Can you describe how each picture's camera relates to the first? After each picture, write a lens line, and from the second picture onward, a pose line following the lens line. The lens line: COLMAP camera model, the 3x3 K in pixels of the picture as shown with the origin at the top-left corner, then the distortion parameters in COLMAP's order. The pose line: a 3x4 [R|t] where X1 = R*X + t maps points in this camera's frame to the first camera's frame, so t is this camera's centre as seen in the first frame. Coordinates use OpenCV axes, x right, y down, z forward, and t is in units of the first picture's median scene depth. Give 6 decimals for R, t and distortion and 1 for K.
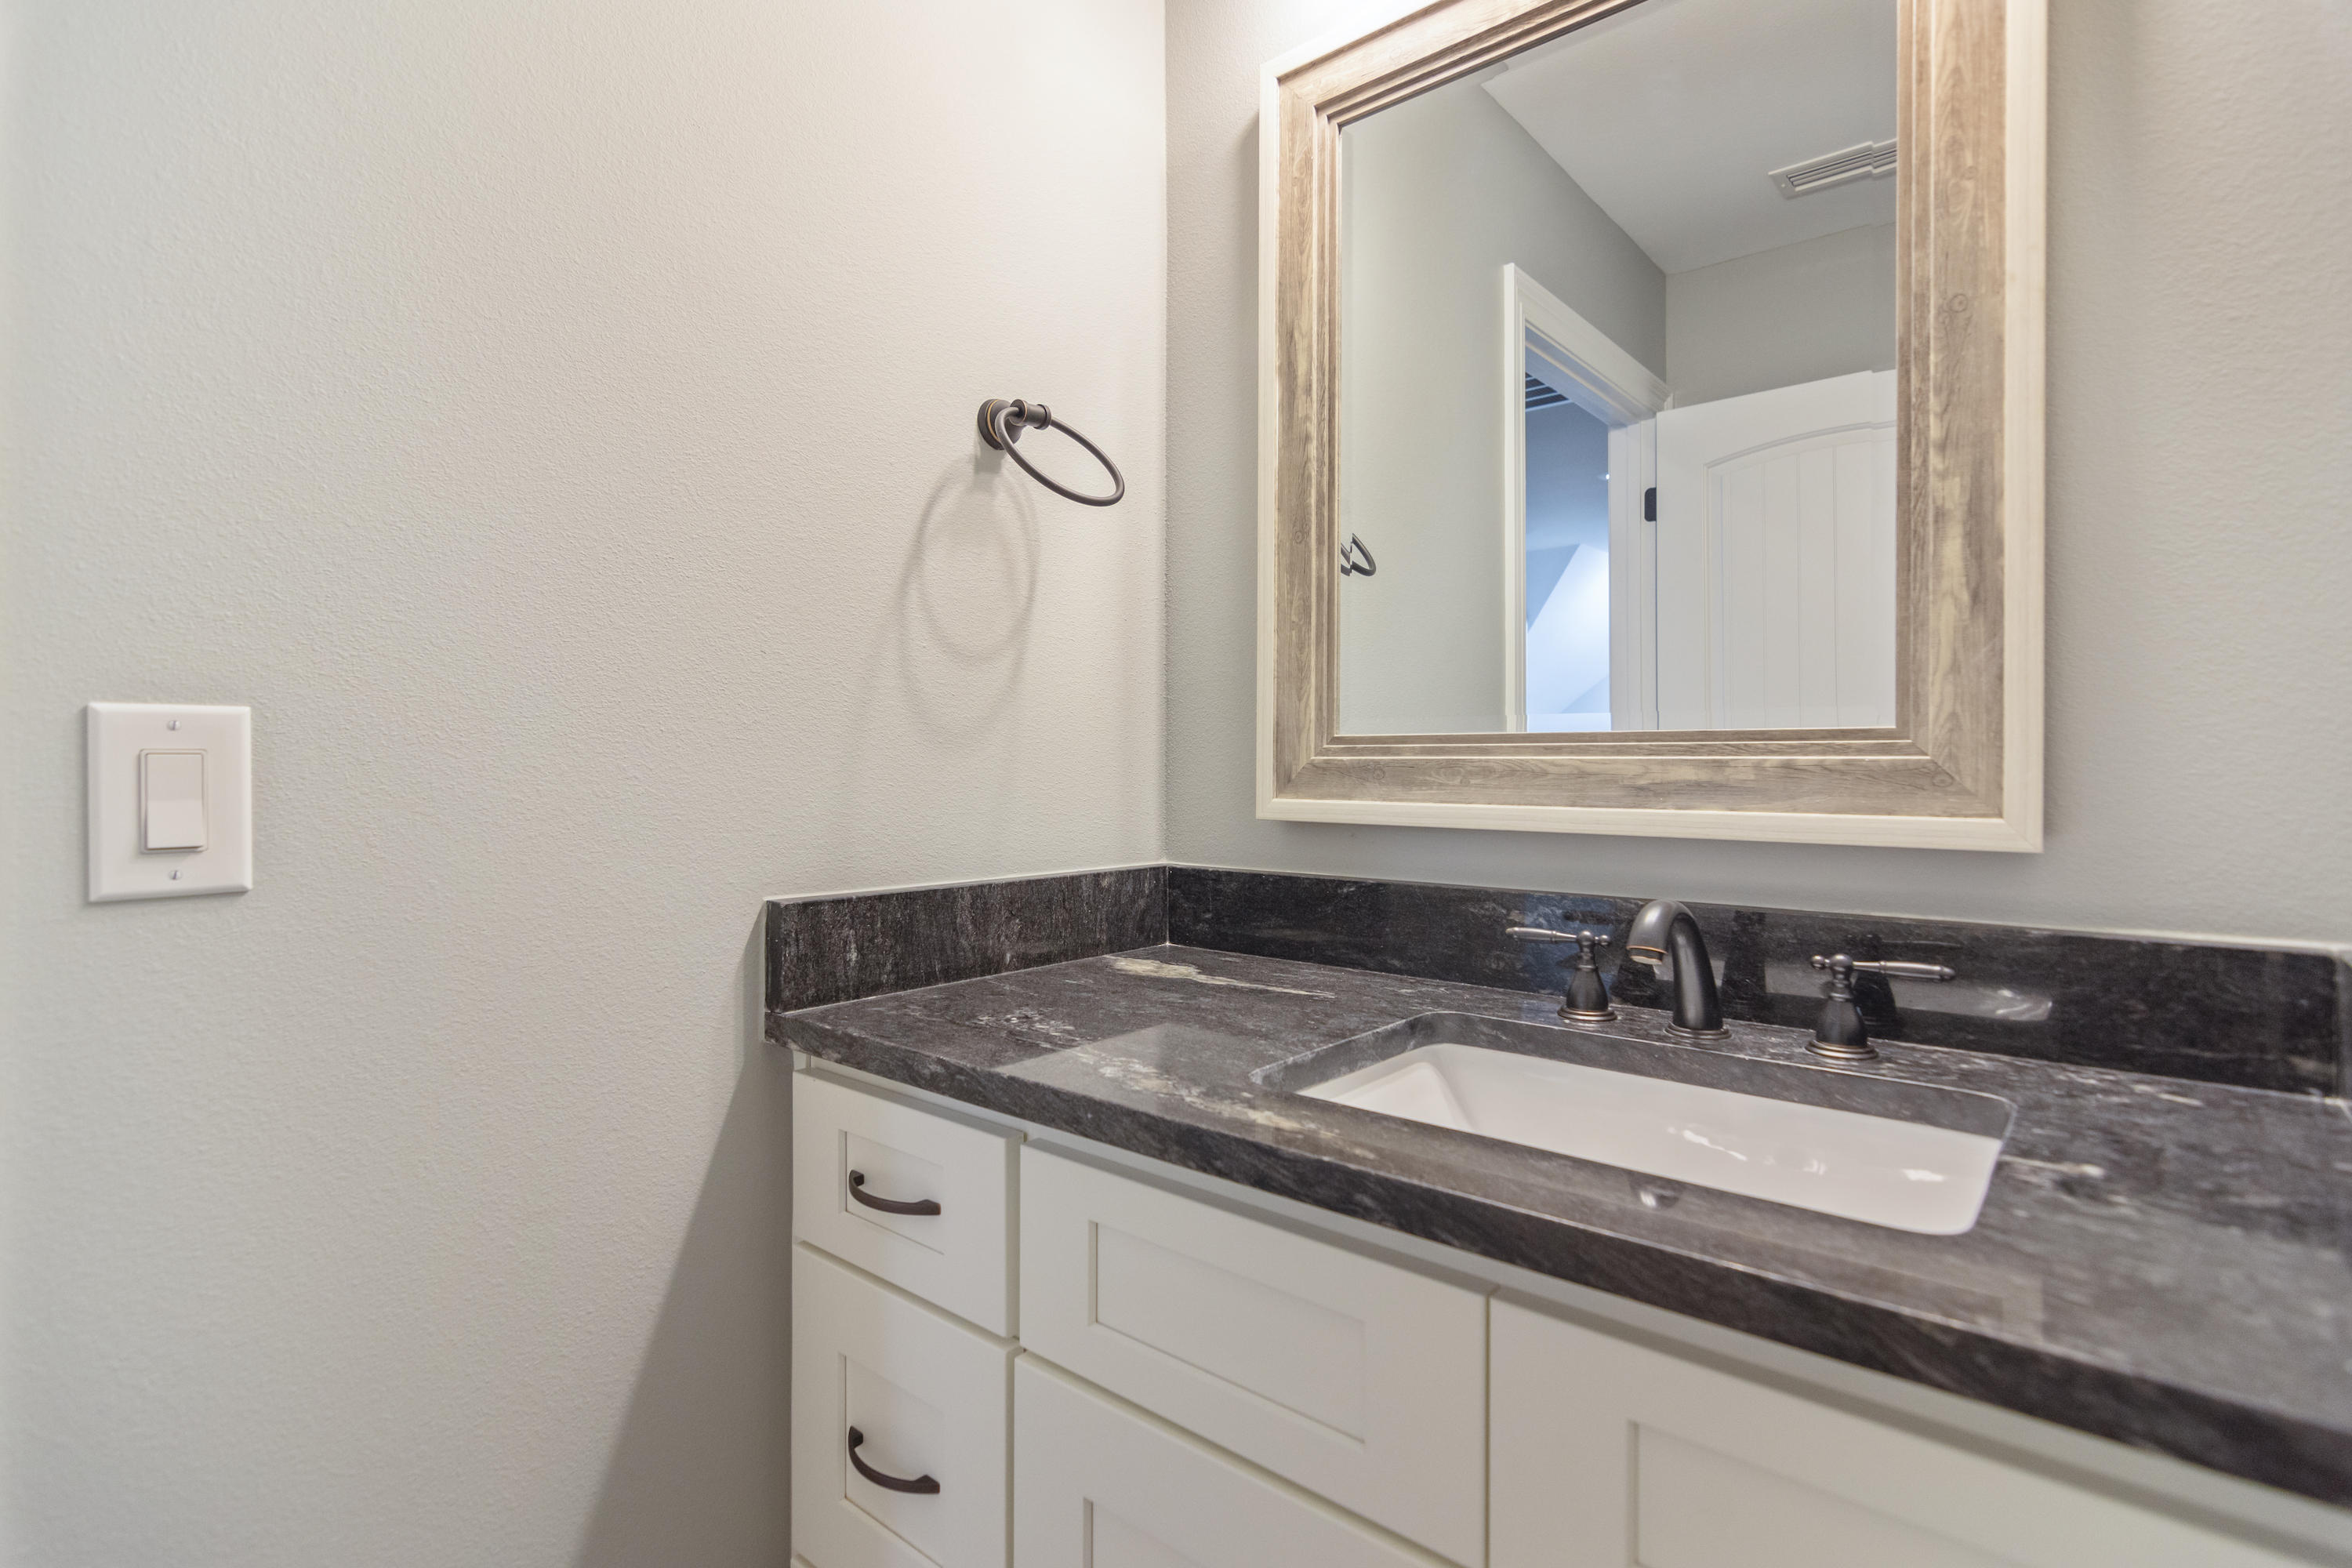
lens RADIAL K [[1144.6, 0, 1126.3], [0, 1144.6, 752.0], [0, 0, 1]] dist [-0.001318, 0.003412]
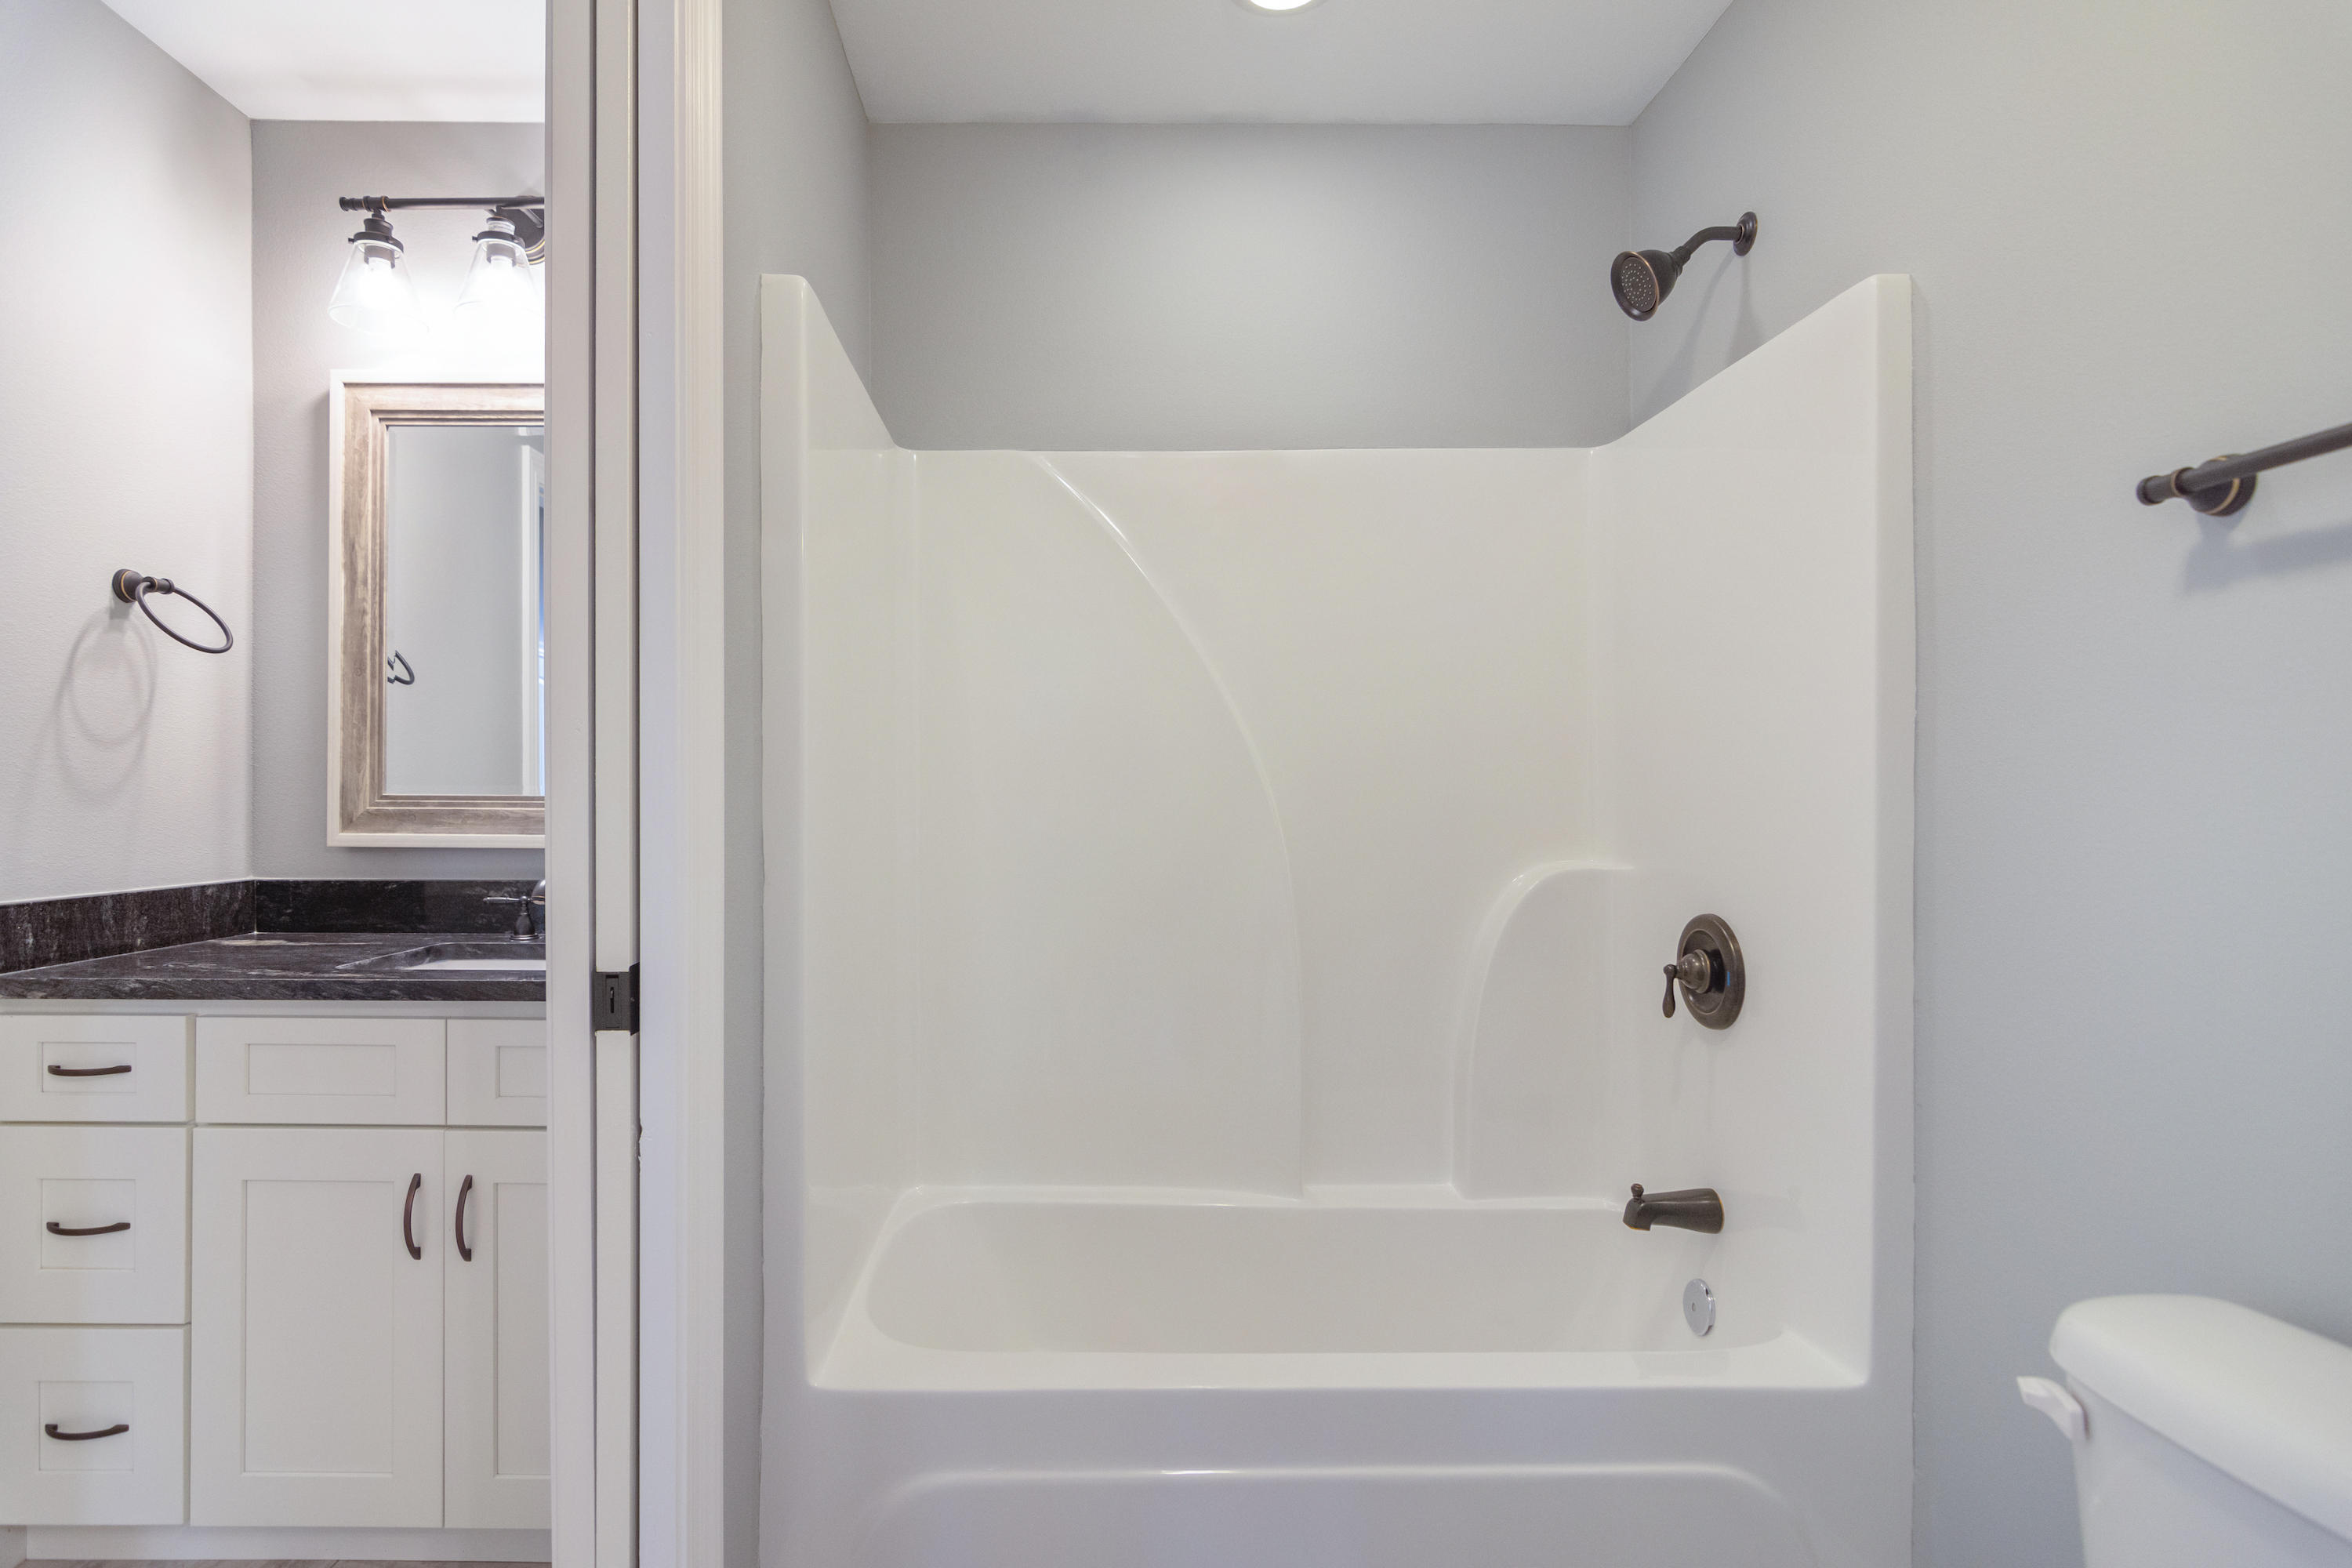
lens RADIAL K [[1183.6, 0, 1040.8], [0, 1183.6, 793.4], [0, 0, 1]] dist [0.005102, 0.001503]
pose [[0.773800, 0.000013, 0.633429, -0.183834], [-0.008211, 0.999916, 0.010010, -0.044735], [-0.633376, -0.012947, 0.773736, -1.018618]]
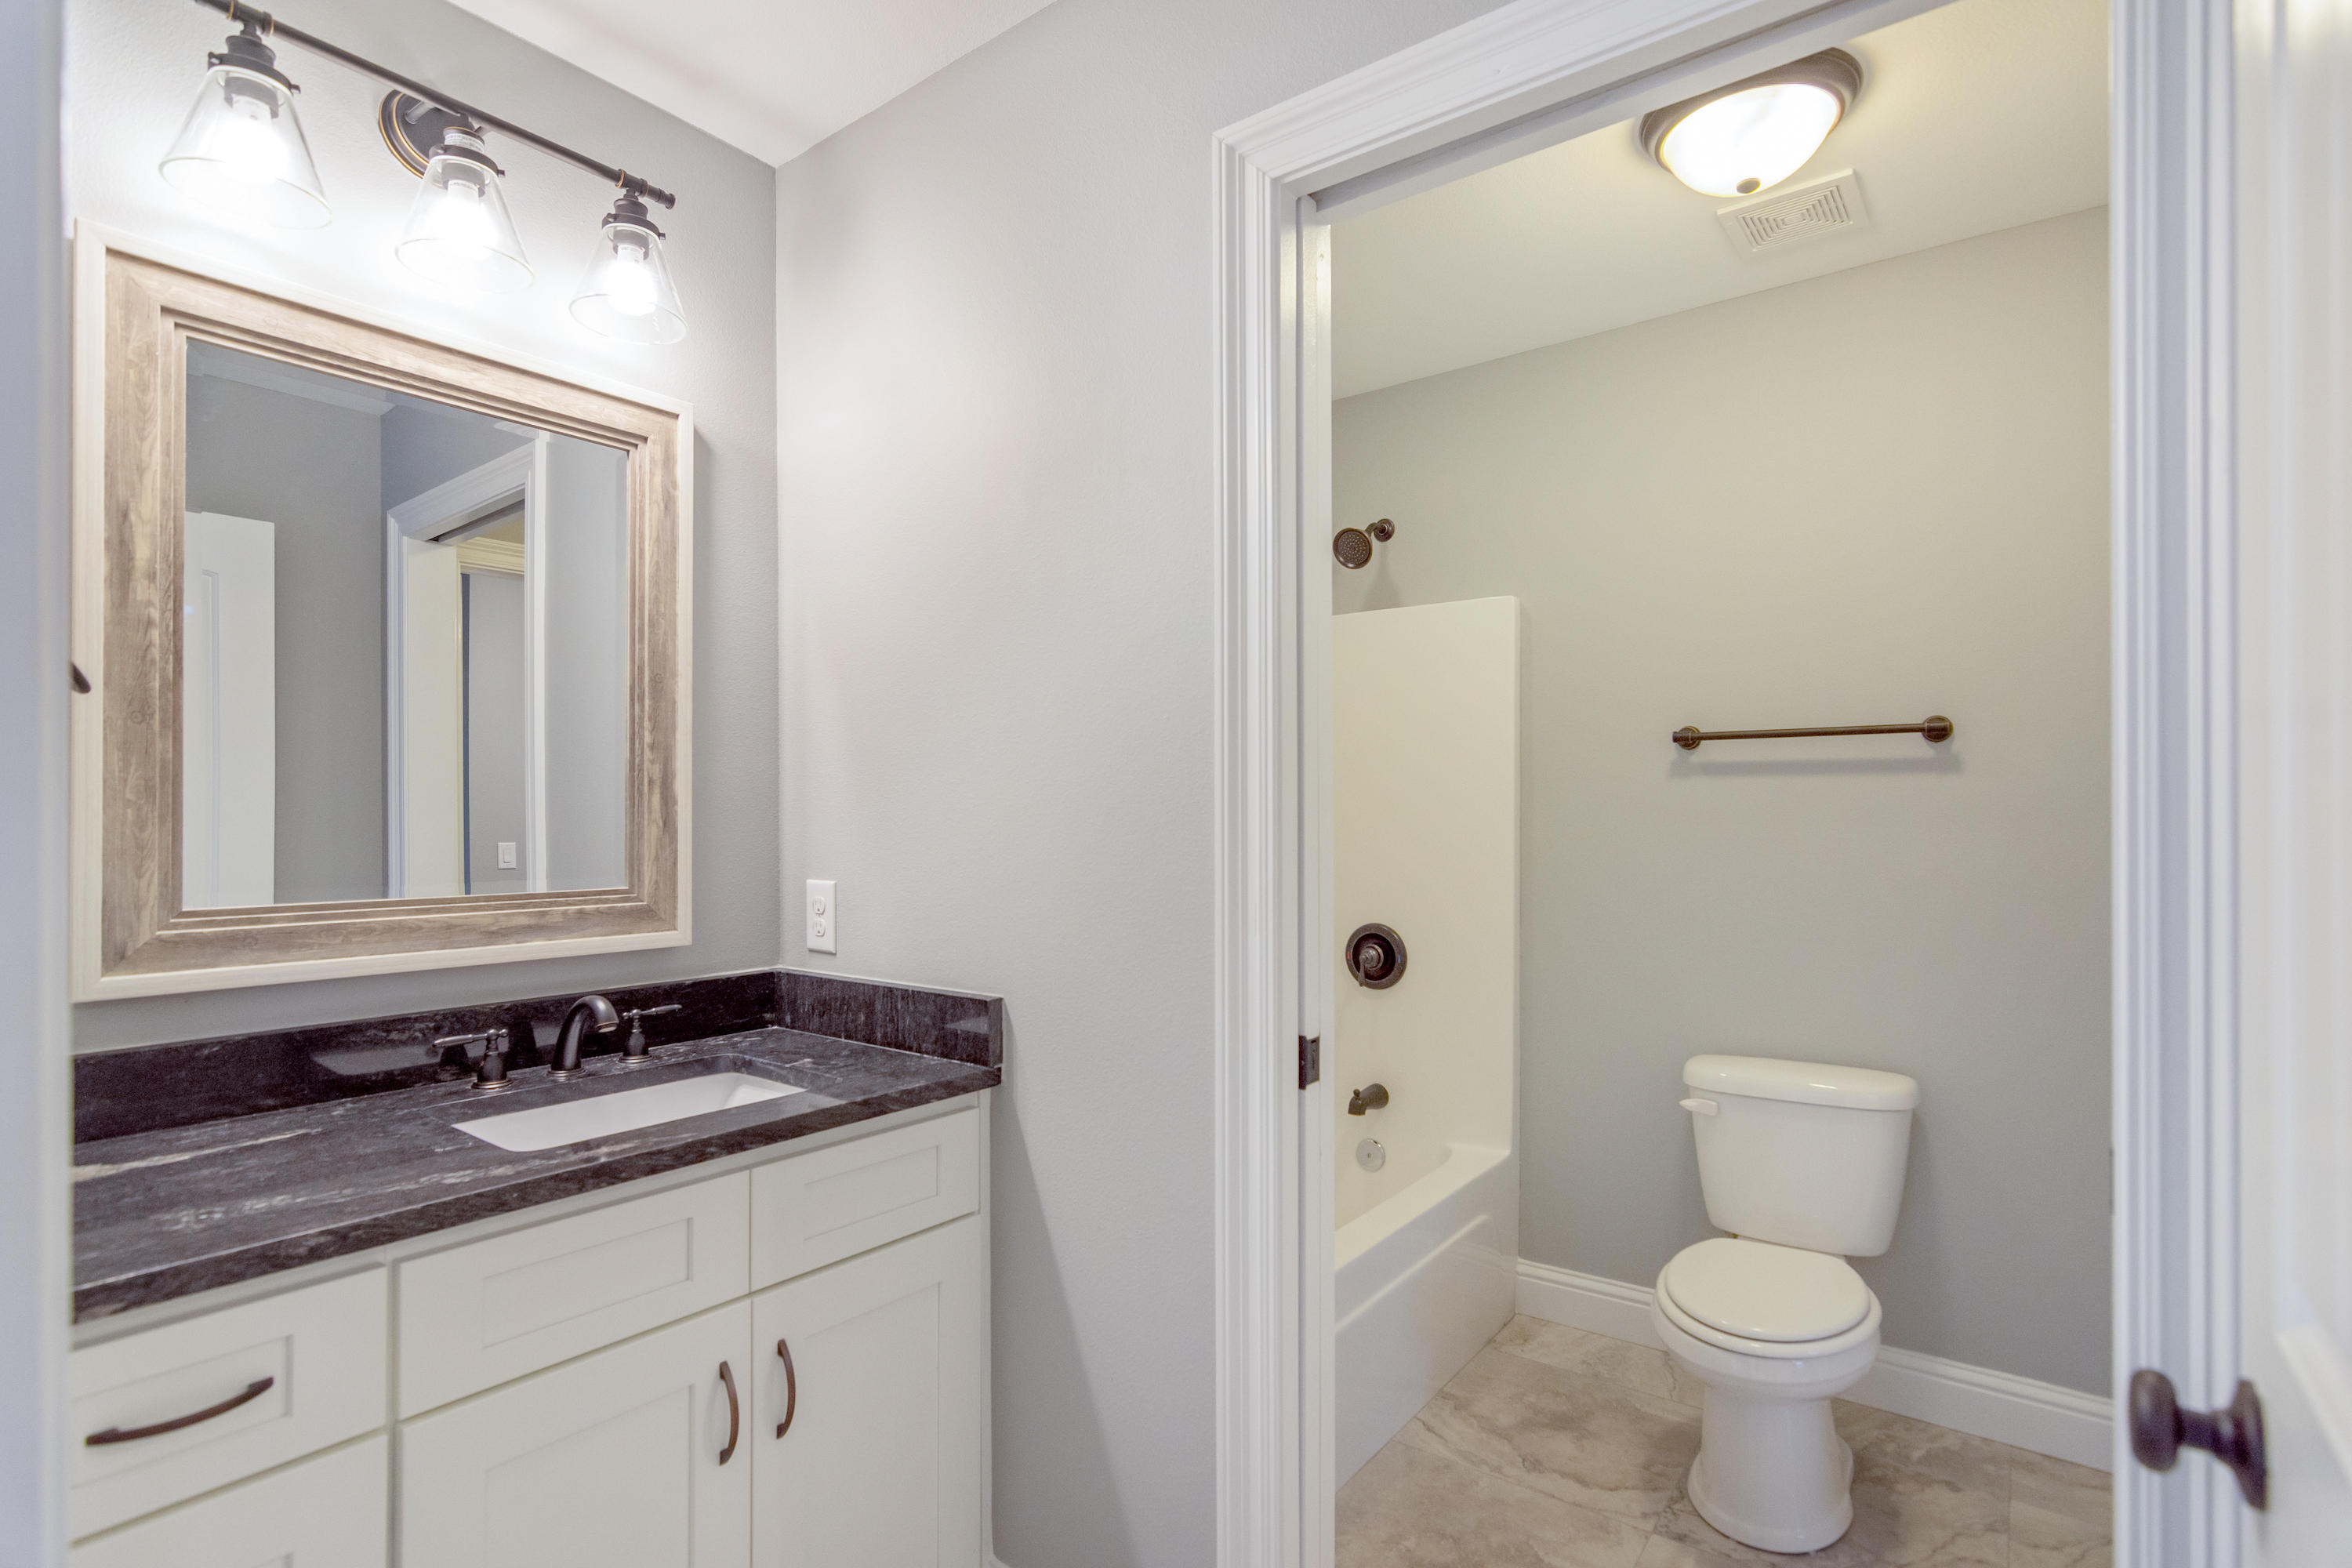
lens RADIAL K [[1144.6, 0, 1178.5], [0, 1144.6, 812.4], [0, 0, 1]] dist [-0.001318, 0.003412]
pose [[-0.058262, 0.000618, 0.998301, -1.021209], [-0.005500, 0.999984, -0.000940, -0.119266], [-0.998286, -0.005546, -0.058258, 0.148616]]
